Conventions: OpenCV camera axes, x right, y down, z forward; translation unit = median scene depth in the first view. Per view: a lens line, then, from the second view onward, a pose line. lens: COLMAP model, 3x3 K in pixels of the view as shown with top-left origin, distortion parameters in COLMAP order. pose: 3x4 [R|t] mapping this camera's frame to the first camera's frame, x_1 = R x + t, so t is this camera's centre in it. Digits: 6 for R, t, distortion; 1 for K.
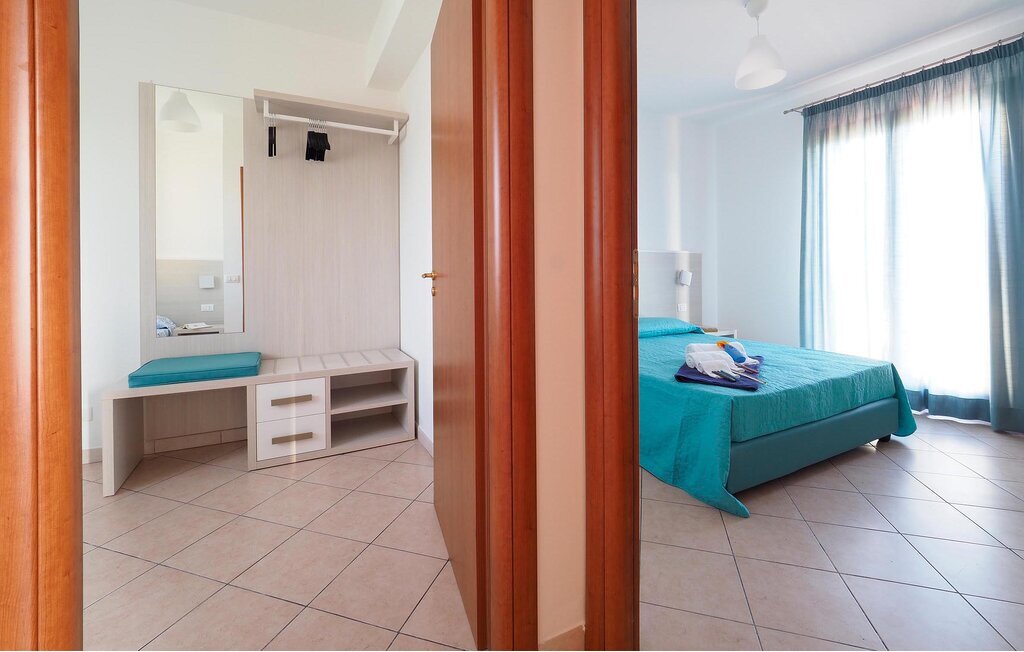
lens RADIAL K [[429.8, 0, 515.7], [0, 429.8, 273.8], [0, 0, 1]] dist [-0.002790, -0.000237]
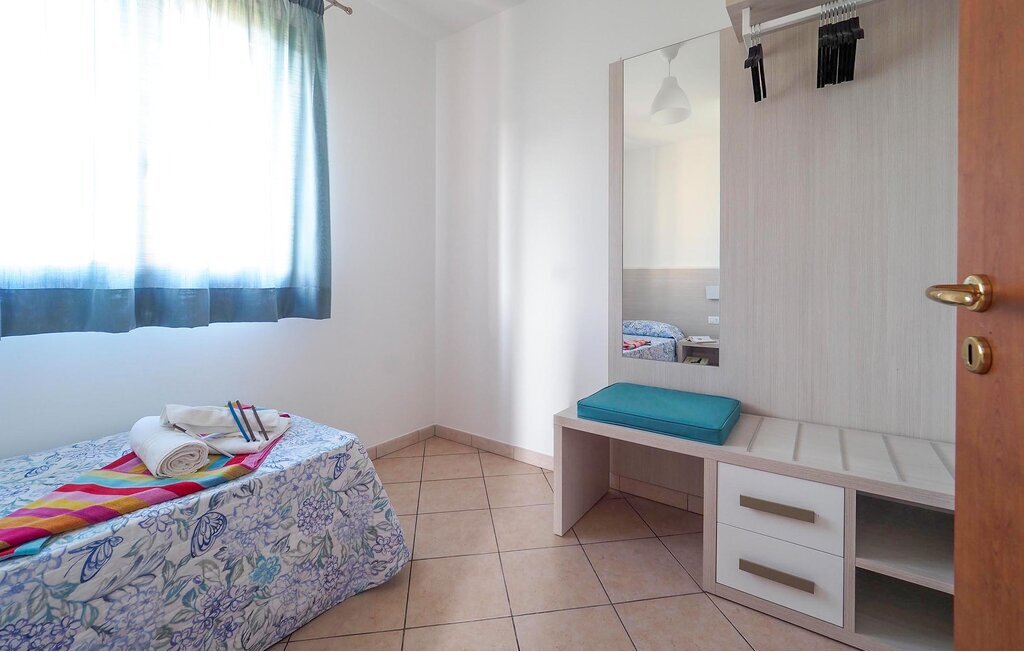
lens RADIAL K [[436.1, 0, 509.8], [0, 436.1, 287.0], [0, 0, 1]] dist [-0.004269, -0.000333]
pose [[0.441575, 0.015295, -0.897094, -0.081316], [-0.008038, 0.999882, 0.013090, -0.000710], [0.897188, 0.001431, 0.441646, 0.211547]]
